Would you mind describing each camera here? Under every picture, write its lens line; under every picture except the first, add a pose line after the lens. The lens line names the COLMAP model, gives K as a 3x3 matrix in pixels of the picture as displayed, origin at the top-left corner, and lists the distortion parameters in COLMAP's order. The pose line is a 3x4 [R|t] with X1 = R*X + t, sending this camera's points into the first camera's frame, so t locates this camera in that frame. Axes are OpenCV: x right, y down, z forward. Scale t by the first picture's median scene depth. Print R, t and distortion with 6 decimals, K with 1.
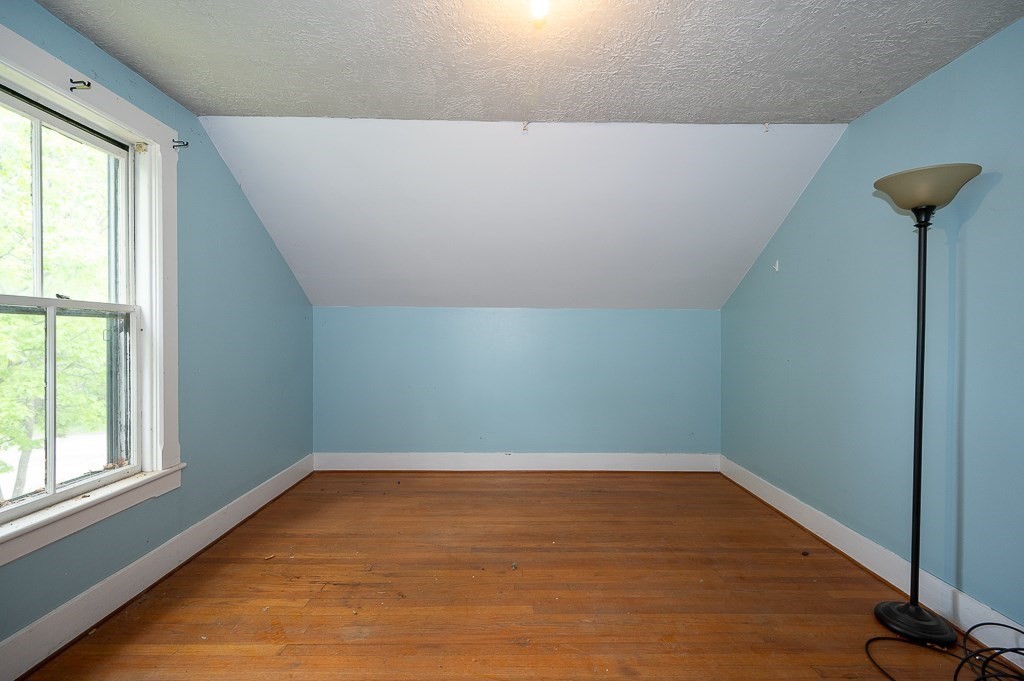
lens RADIAL K [[442.8, 0, 513.4], [0, 442.8, 339.0], [0, 0, 1]] dist [0.001350, -0.000478]
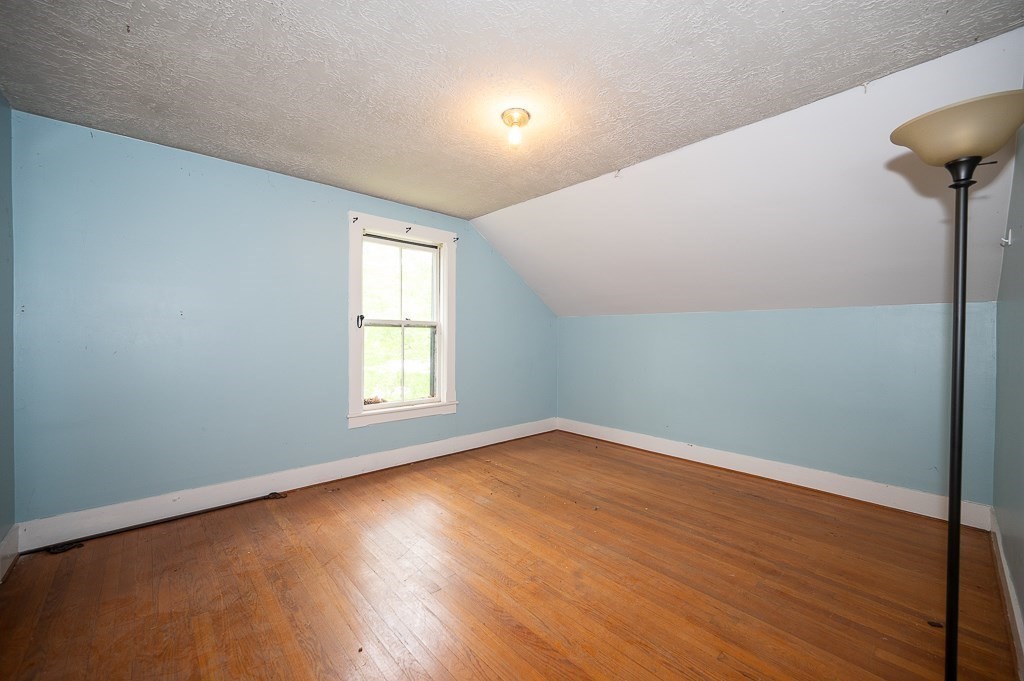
lens RADIAL K [[408.0, 0, 512.8], [0, 408.0, 343.6], [0, 0, 1]] dist [-0.000108, -0.000077]
pose [[0.658435, 0.013325, -0.752520, 0.709496], [-0.012767, 0.999897, 0.006535, 0.008414], [0.752530, 0.005304, 0.658537, -0.006045]]
